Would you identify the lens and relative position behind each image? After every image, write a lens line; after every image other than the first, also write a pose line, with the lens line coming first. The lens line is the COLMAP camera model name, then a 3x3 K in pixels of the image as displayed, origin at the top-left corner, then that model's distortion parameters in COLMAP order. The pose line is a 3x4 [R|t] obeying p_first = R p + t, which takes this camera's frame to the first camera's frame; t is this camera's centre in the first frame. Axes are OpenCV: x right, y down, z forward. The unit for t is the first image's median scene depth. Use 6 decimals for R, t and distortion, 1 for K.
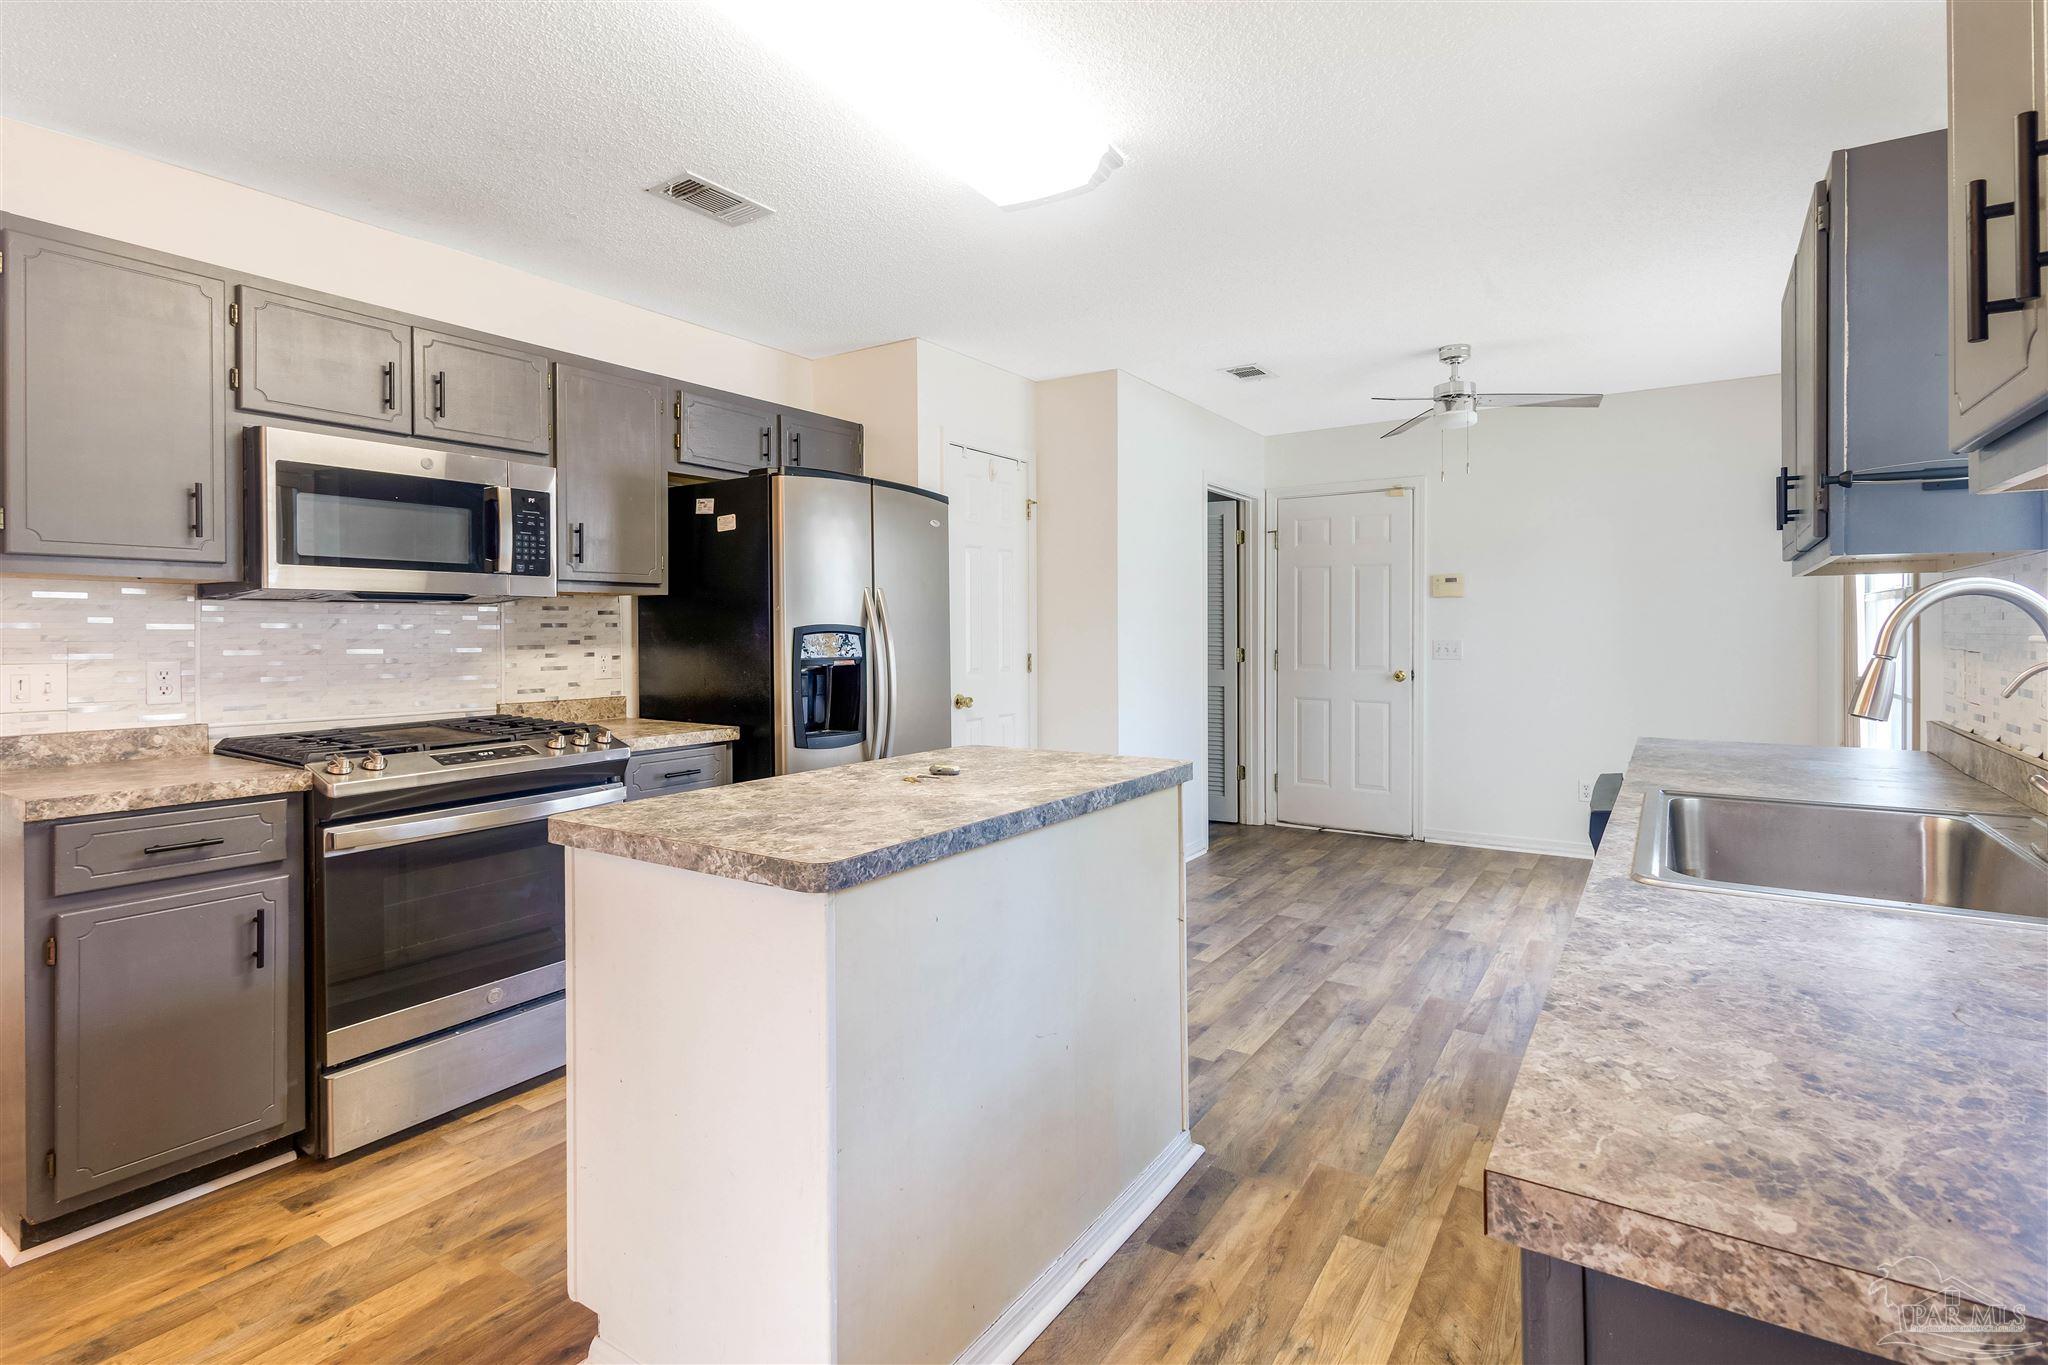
lens RADIAL K [[961.1, 0, 1052.8], [0, 961.1, 634.3], [0, 0, 1]] dist [0.009038, -0.001610]
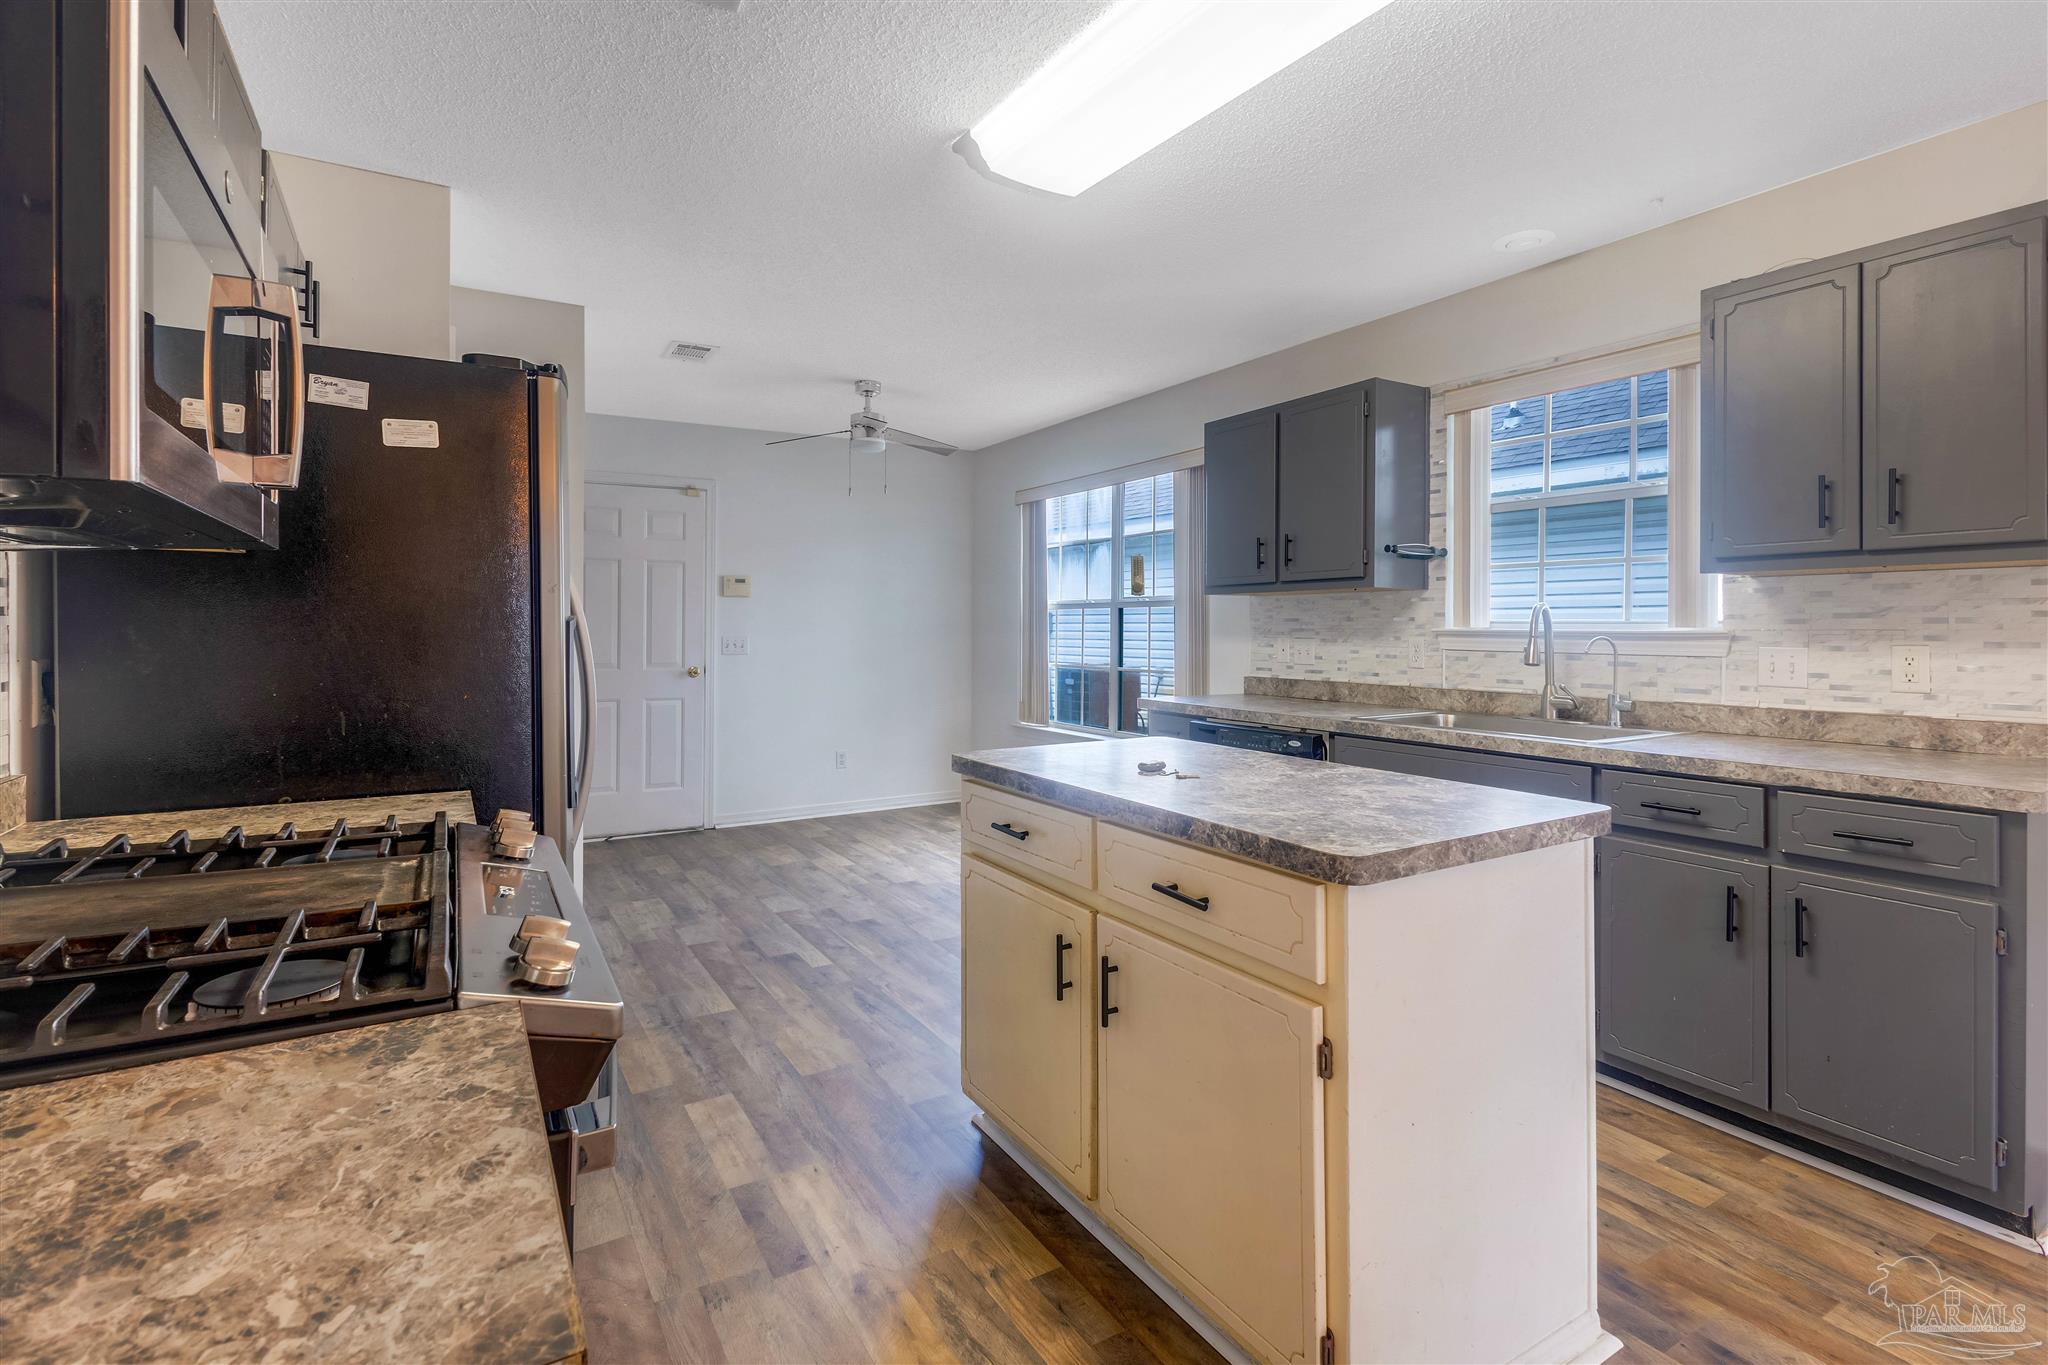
lens RADIAL K [[961.1, 0, 991.8], [0, 961.1, 621.2], [0, 0, 1]] dist [0.009038, -0.001610]
pose [[0.436212, 0.003583, 0.899837, -0.755260], [0.008816, 0.999927, -0.008256, 0.001224], [-0.899801, 0.011534, 0.436148, 0.490514]]
